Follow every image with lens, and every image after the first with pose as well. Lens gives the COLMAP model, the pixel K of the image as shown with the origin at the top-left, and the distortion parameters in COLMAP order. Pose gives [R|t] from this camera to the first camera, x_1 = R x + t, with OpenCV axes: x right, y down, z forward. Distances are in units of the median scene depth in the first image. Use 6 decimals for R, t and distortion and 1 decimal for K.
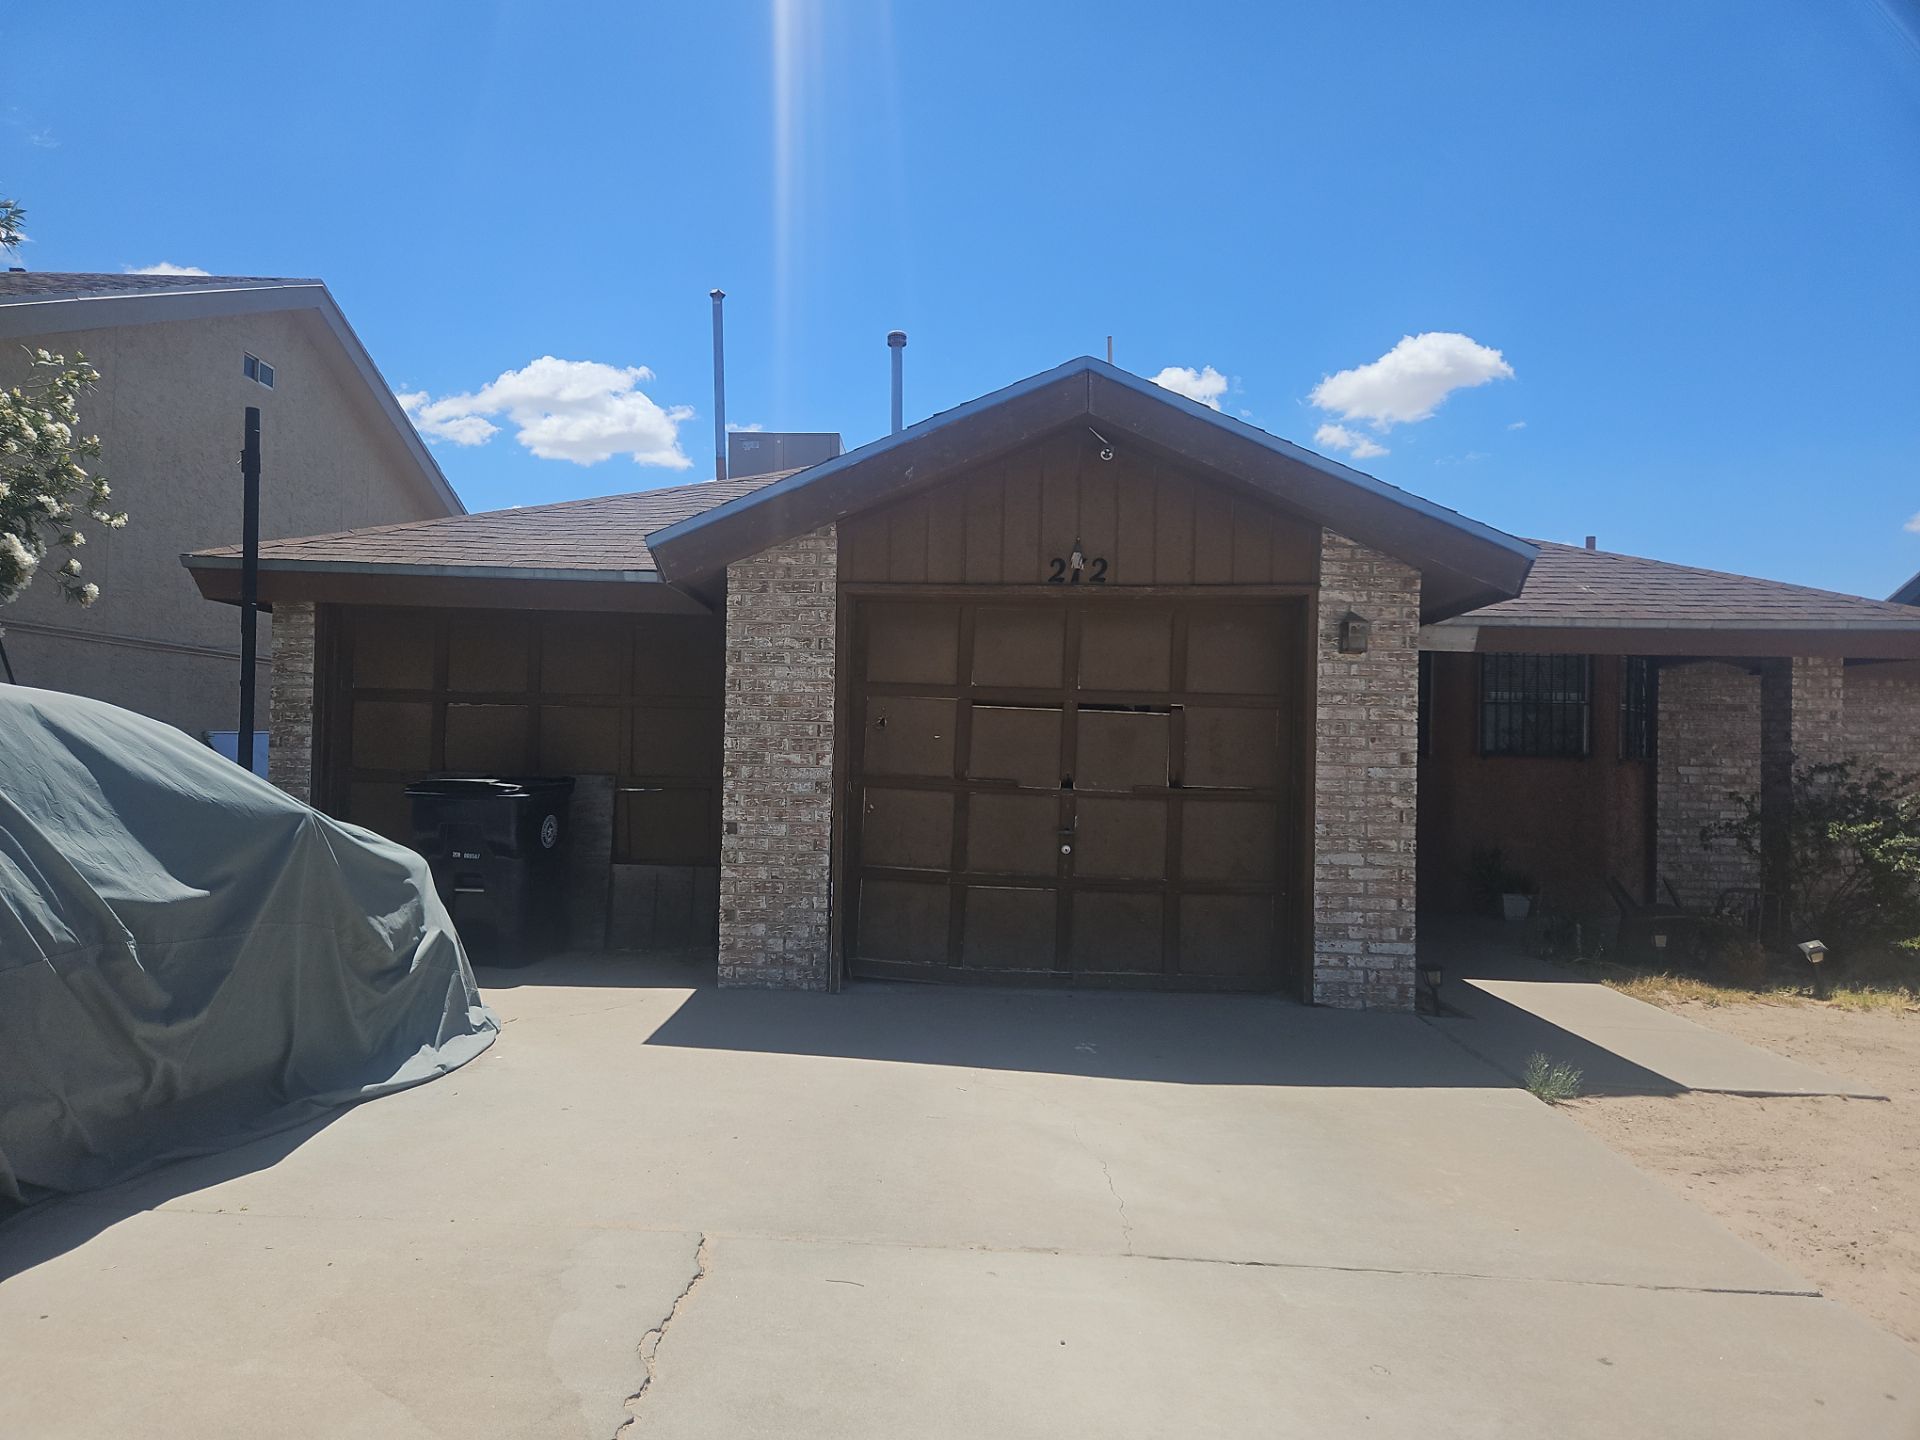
lens RADIAL K [[1243.5, 0, 959.9], [0, 1243.5, 716.8], [0, 0, 1]] dist [-0.038355, 0.000024]
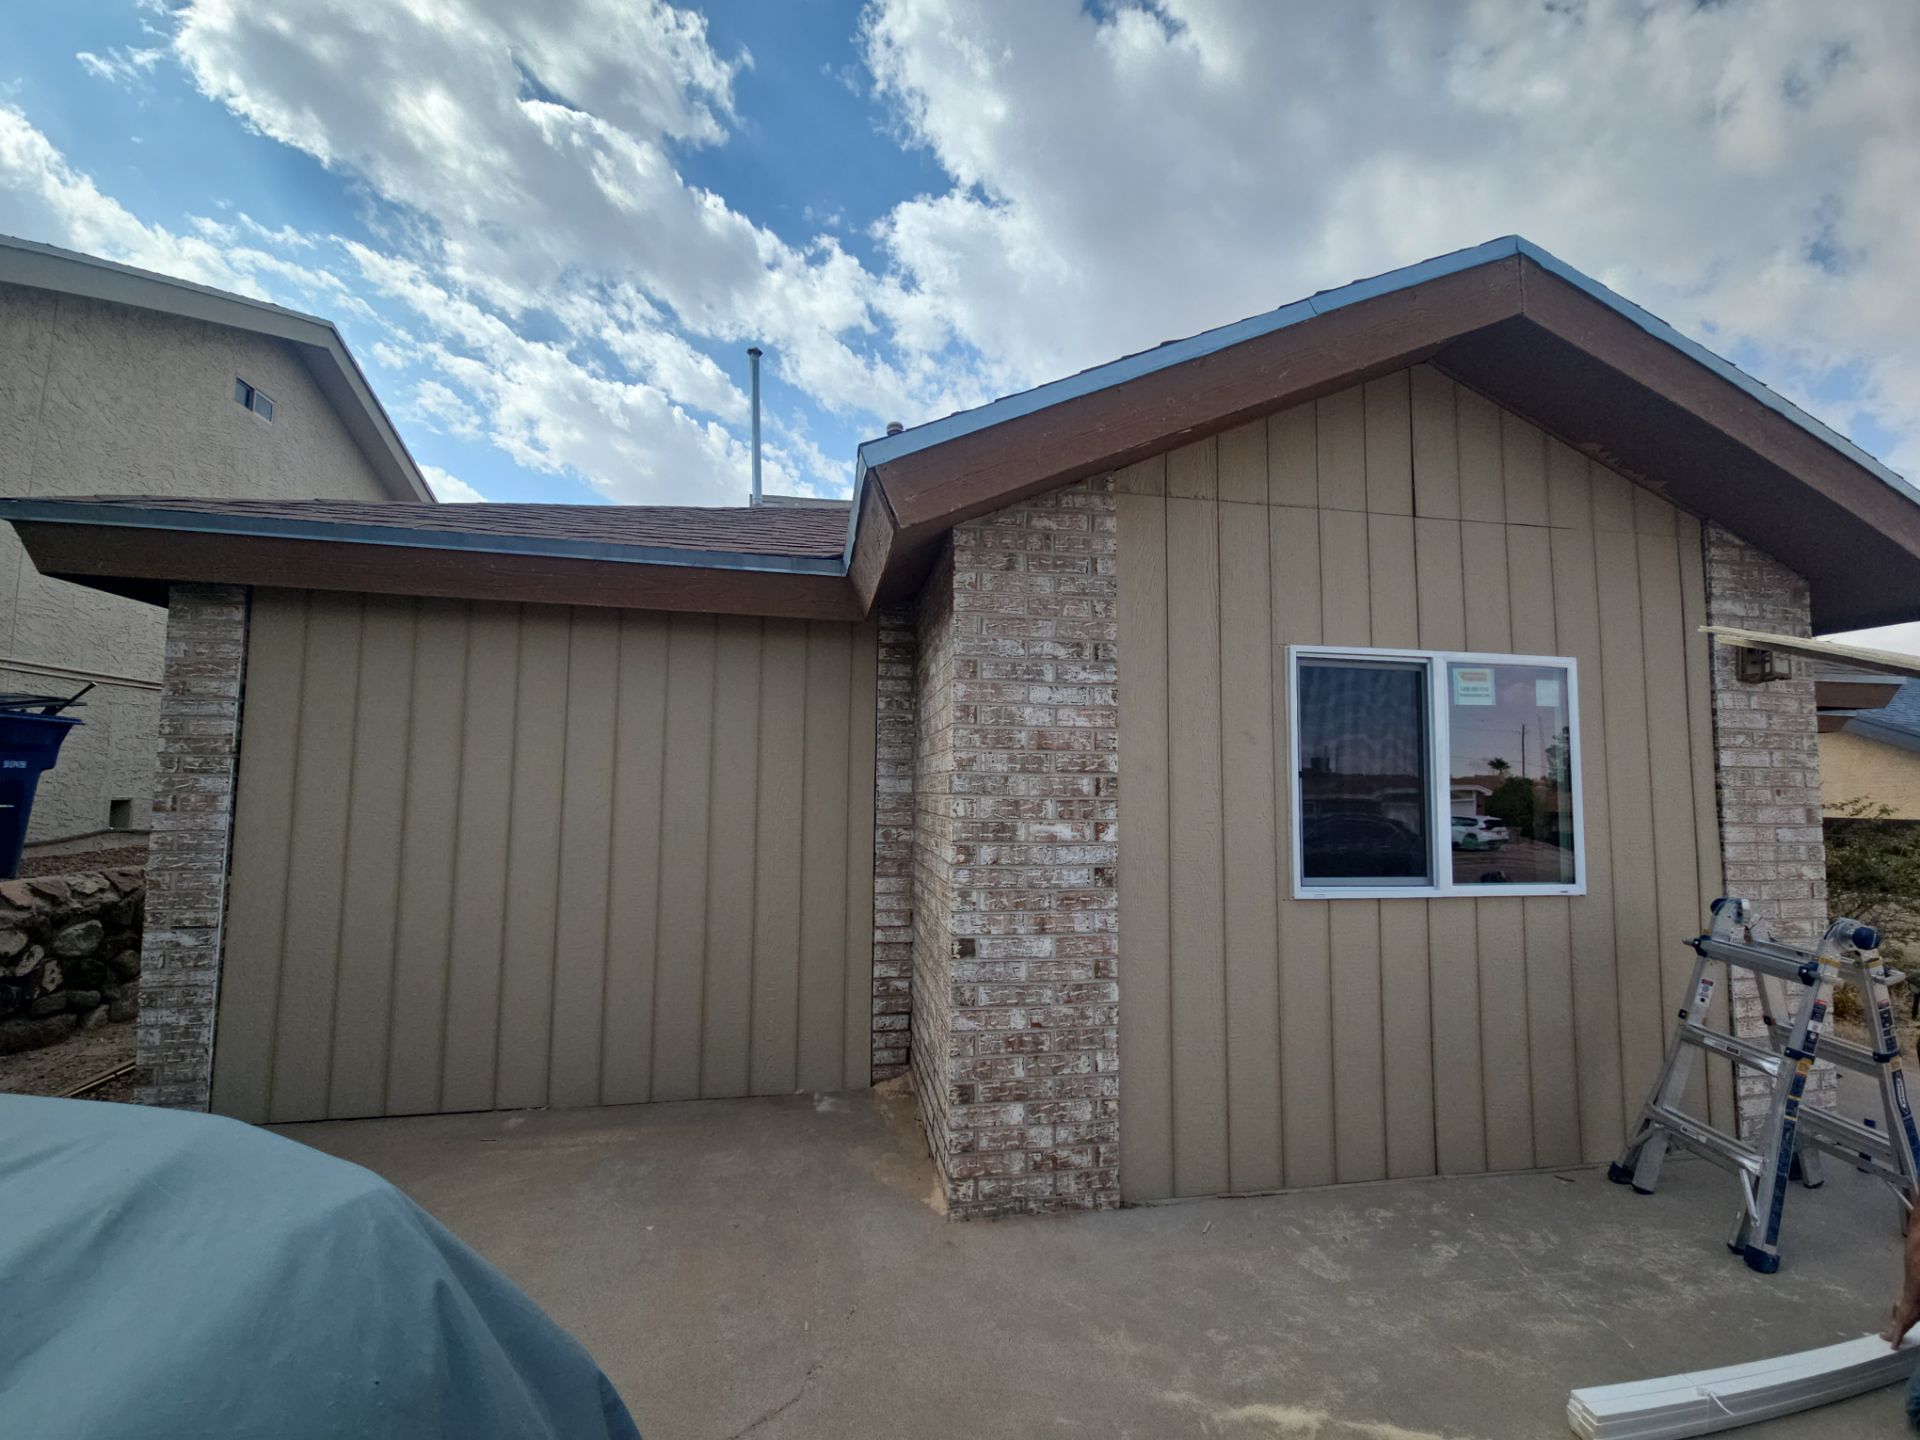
lens RADIAL K [[786.6, 0, 960.4], [0, 786.6, 724.6], [0, 0, 1]] dist [-0.025320, -0.002013]
pose [[0.983601, 0.007402, 0.180204, -0.257134], [0.000642, 0.999007, -0.044544, -0.003007], [-0.180354, 0.043929, 0.982620, 0.614981]]
